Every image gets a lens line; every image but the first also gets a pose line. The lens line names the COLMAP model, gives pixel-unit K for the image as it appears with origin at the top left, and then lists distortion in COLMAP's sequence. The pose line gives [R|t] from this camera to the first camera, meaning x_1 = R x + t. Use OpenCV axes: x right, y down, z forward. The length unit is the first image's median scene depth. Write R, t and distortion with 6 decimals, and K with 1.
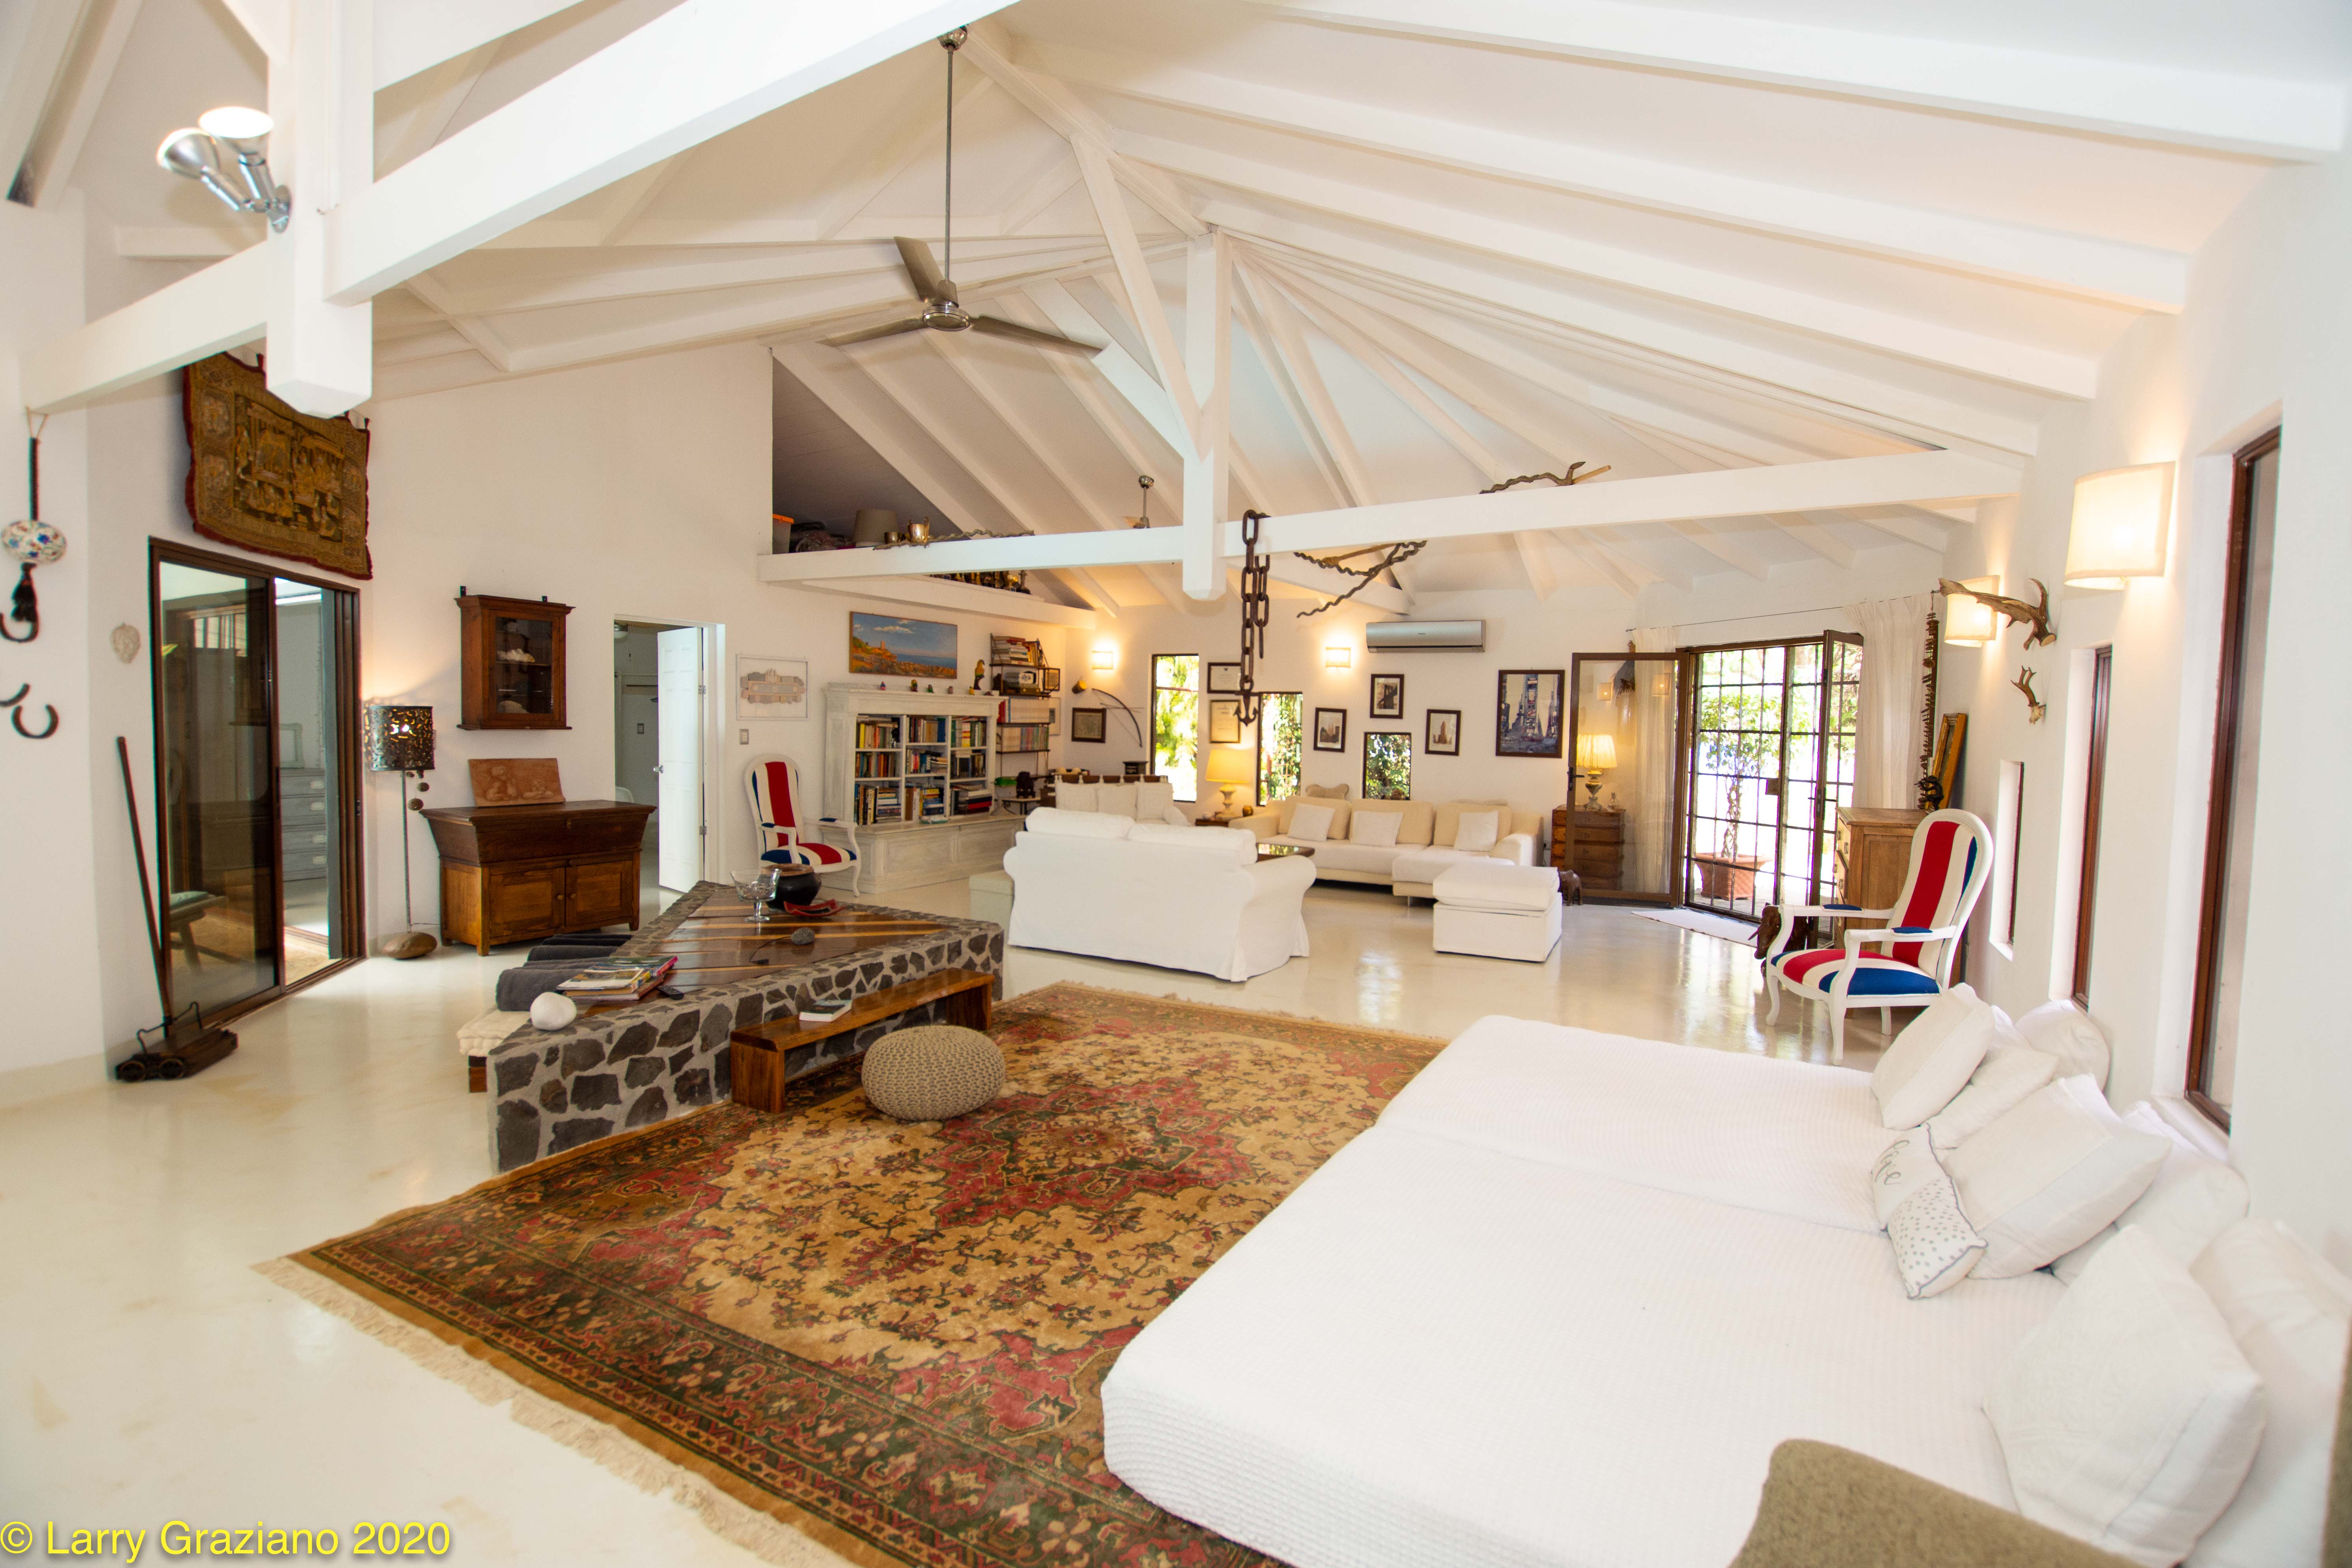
lens RADIAL K [[1054.5, 0, 1175.5], [0, 1054.5, 781.0], [0, 0, 1]] dist [-0.031056, 0.003949]
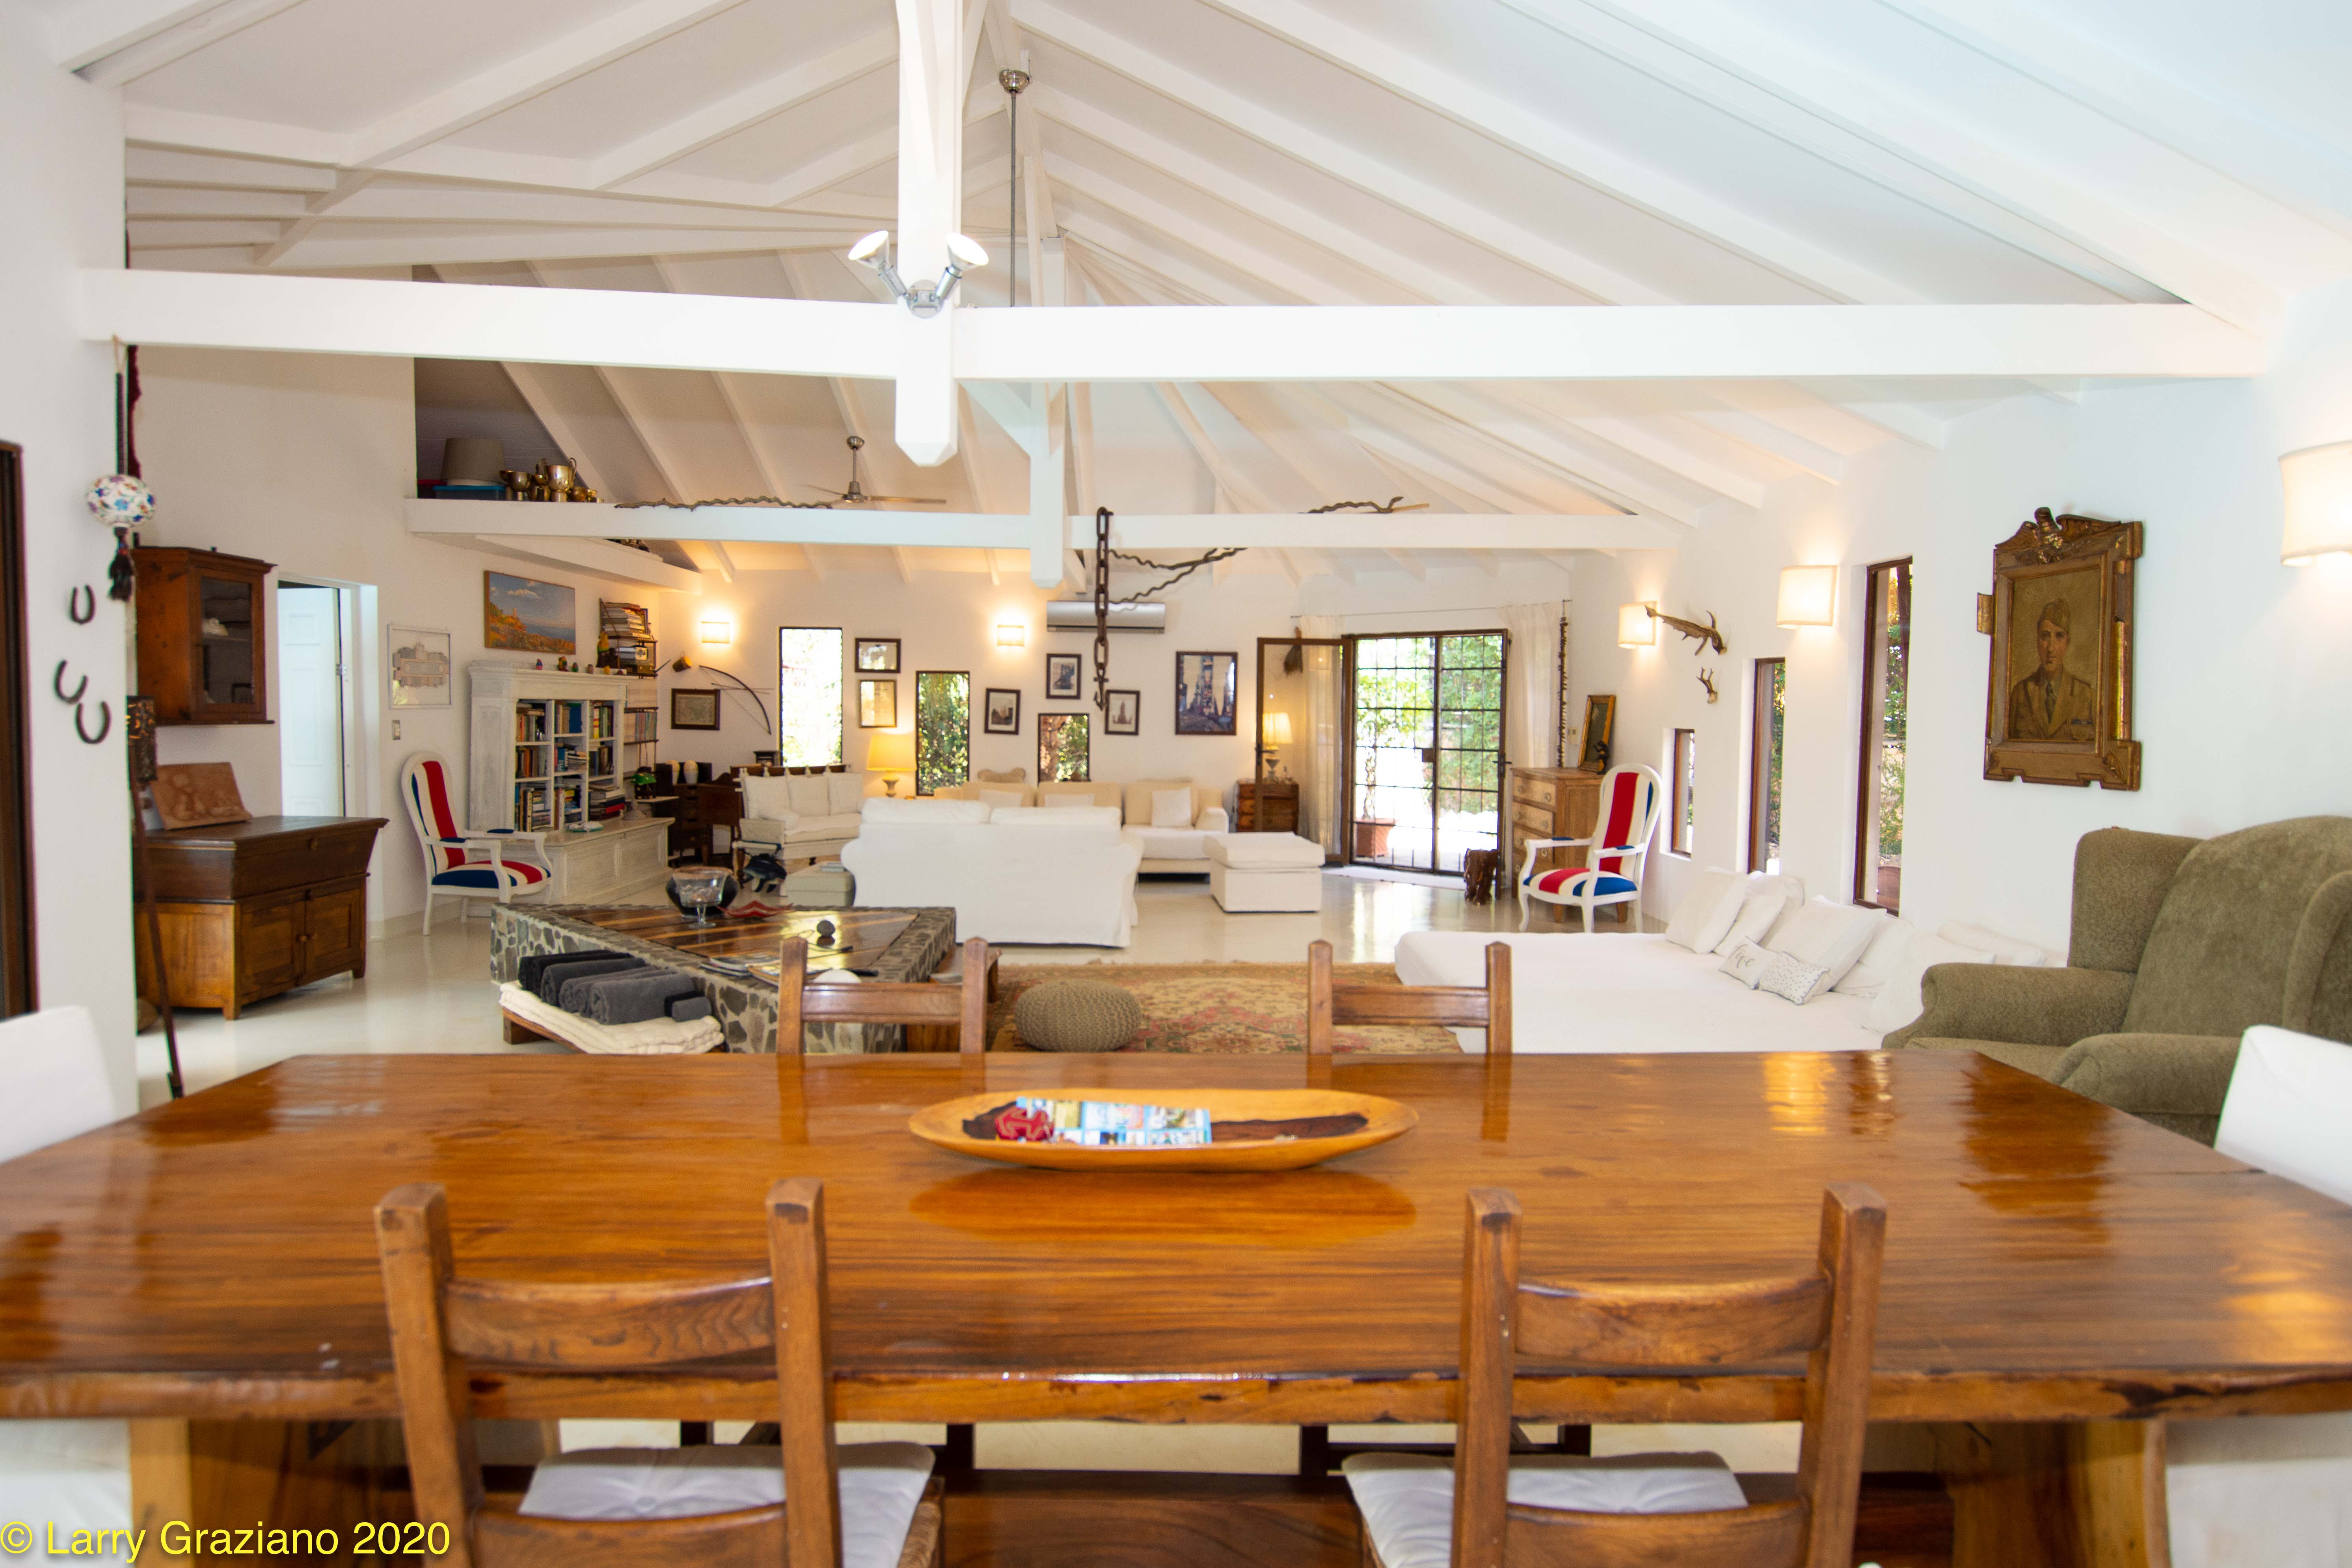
lens RADIAL K [[1332.0, 0, 1191.3], [0, 1332.0, 779.0], [0, 0, 1]] dist [-0.031951, 0.001919]
pose [[0.855563, -0.037694, 0.516325, -0.383882], [0.034918, 0.999276, 0.015091, 0.000175], [-0.516520, 0.005118, 0.856260, -0.135080]]
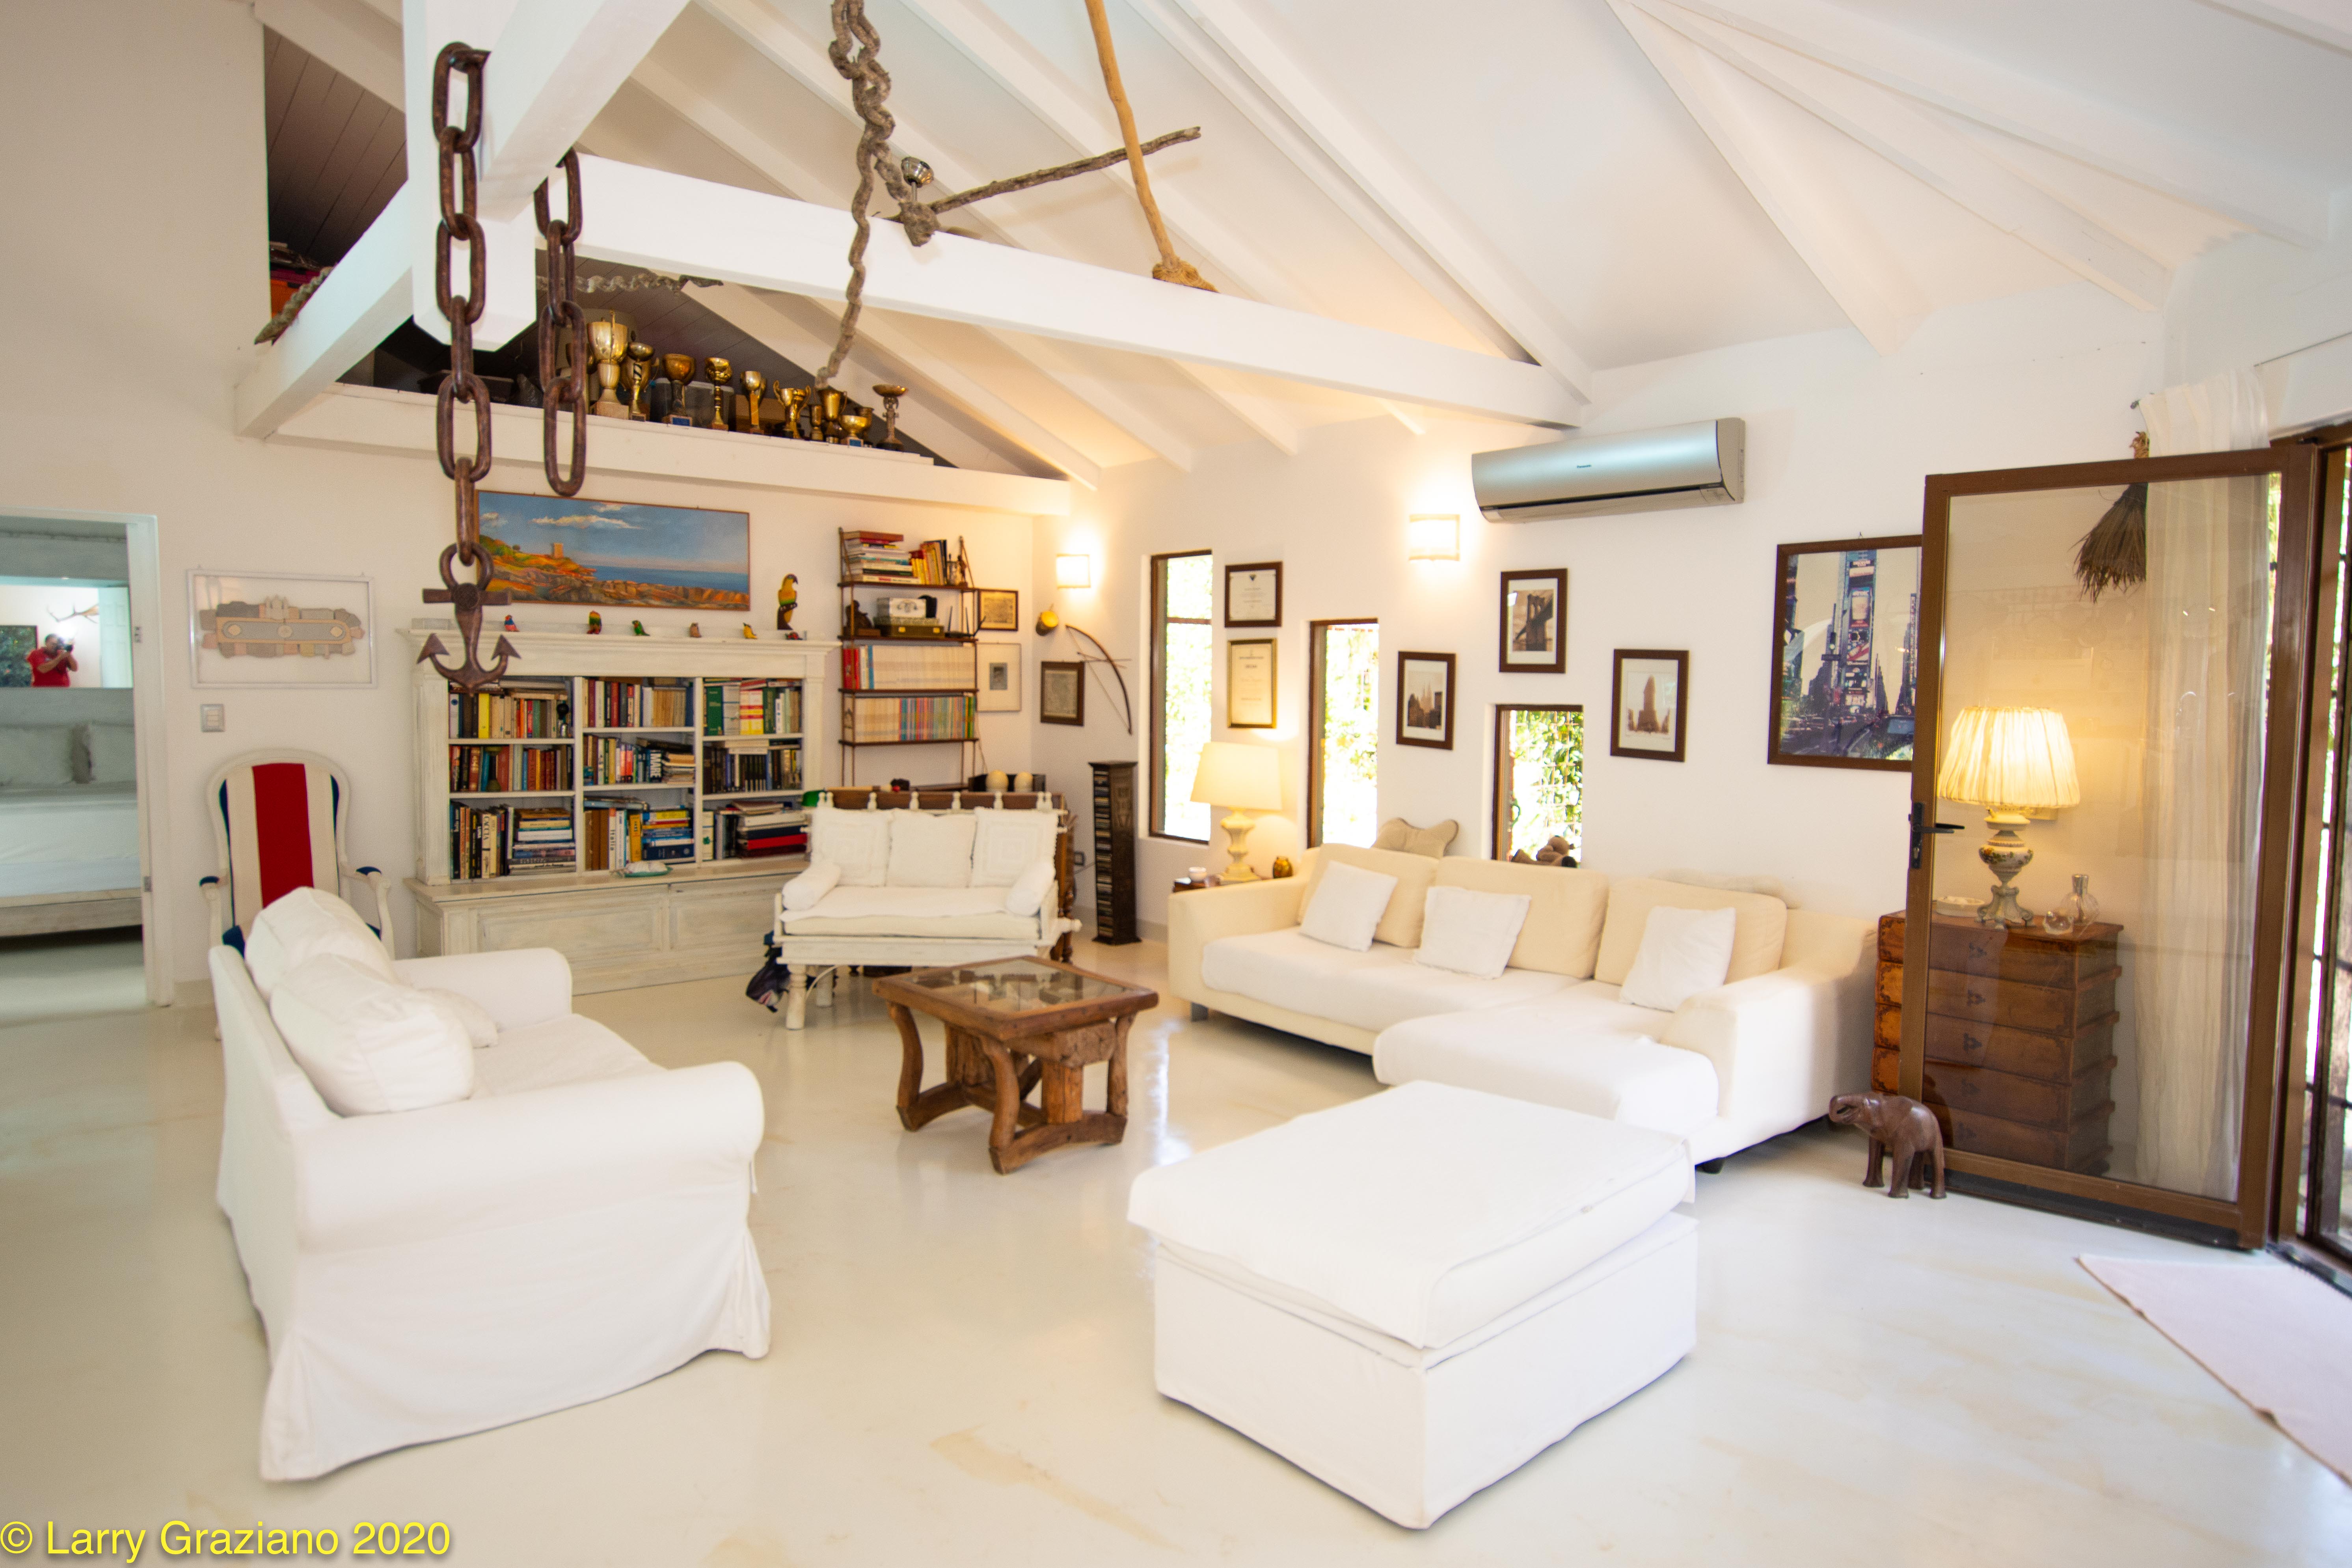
lens RADIAL K [[1409.9, 0, 1170.6], [0, 1409.9, 773.0], [0, 0, 1]] dist [-0.006449, 0.010809]
pose [[0.929860, 0.013796, -0.367654, 0.311622], [-0.012221, 0.999903, 0.006611, -0.022824], [0.367710, -0.001655, 0.929939, 0.458490]]
